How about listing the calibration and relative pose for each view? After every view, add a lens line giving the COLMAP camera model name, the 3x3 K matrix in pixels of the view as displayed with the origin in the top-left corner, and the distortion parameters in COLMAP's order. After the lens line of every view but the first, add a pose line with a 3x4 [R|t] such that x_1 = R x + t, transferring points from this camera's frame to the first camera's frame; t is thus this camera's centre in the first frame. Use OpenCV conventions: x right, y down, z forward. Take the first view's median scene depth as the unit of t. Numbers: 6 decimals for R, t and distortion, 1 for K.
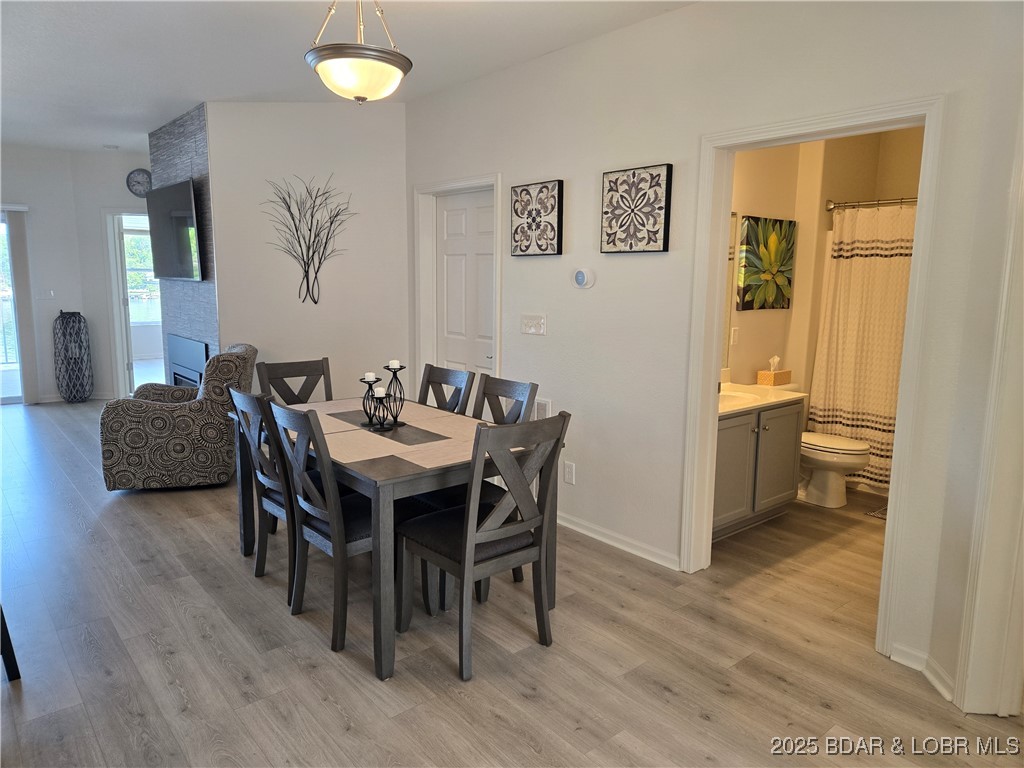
lens RADIAL K [[685.7, 0, 513.6], [0, 685.7, 379.0], [0, 0, 1]] dist [0.072272, -0.060873]
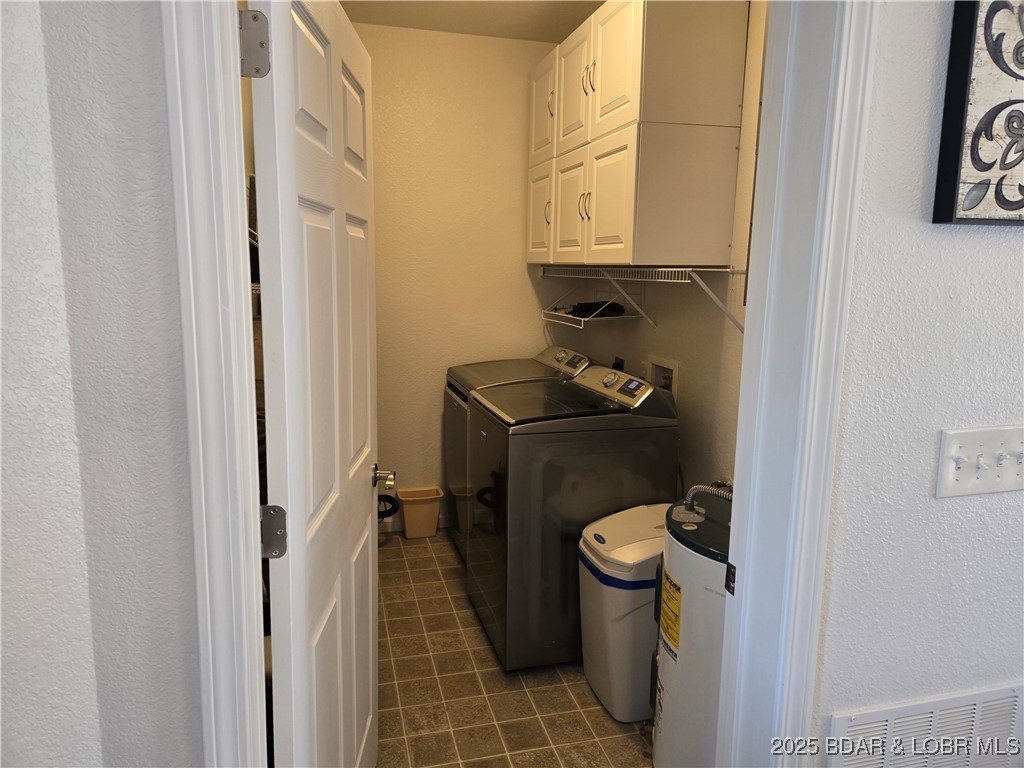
lens RADIAL K [[685.7, 0, 509.3], [0, 685.7, 378.2], [0, 0, 1]] dist [0.072272, -0.060873]
pose [[0.428345, -0.165060, 0.888412, -0.368481], [0.129610, 0.984232, 0.120371, -0.203355], [-0.894272, 0.063586, 0.442984, 1.207740]]
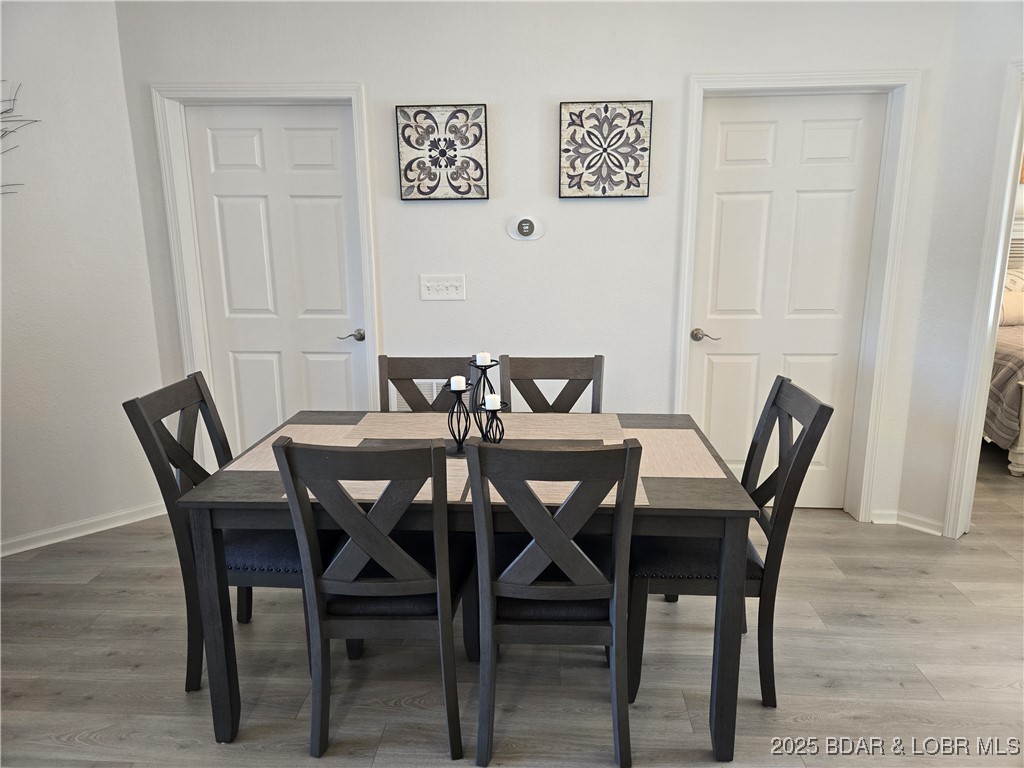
lens RADIAL K [[685.7, 0, 518.6], [0, 685.7, 378.1], [0, 0, 1]] dist [0.072272, -0.060873]
pose [[0.685452, -0.175860, 0.706561, -0.570346], [0.122561, 0.984415, 0.126118, -0.076000], [-0.717728, 0.000149, 0.696323, 0.436456]]
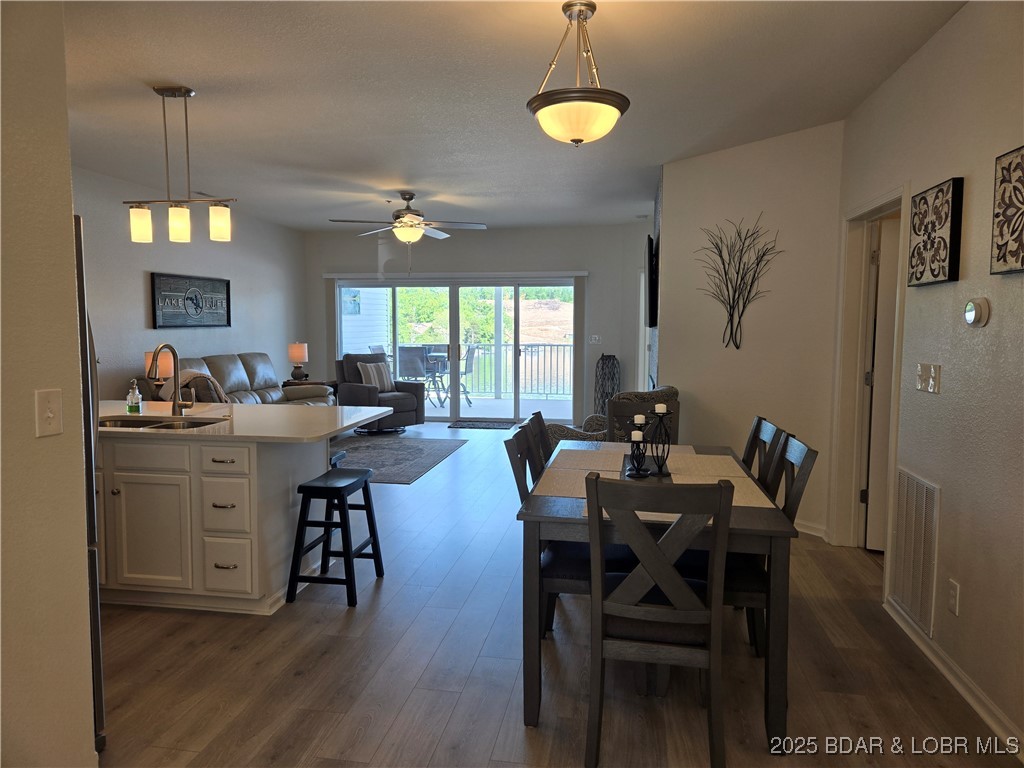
lens RADIAL K [[685.7, 0, 506.7], [0, 685.7, 377.3], [0, 0, 1]] dist [0.072272, -0.060873]
pose [[0.639113, 0.049402, -0.767525, 0.359019], [-0.108150, 0.993792, -0.026090, -0.014860], [0.761471, 0.099682, 0.640488, 0.214959]]
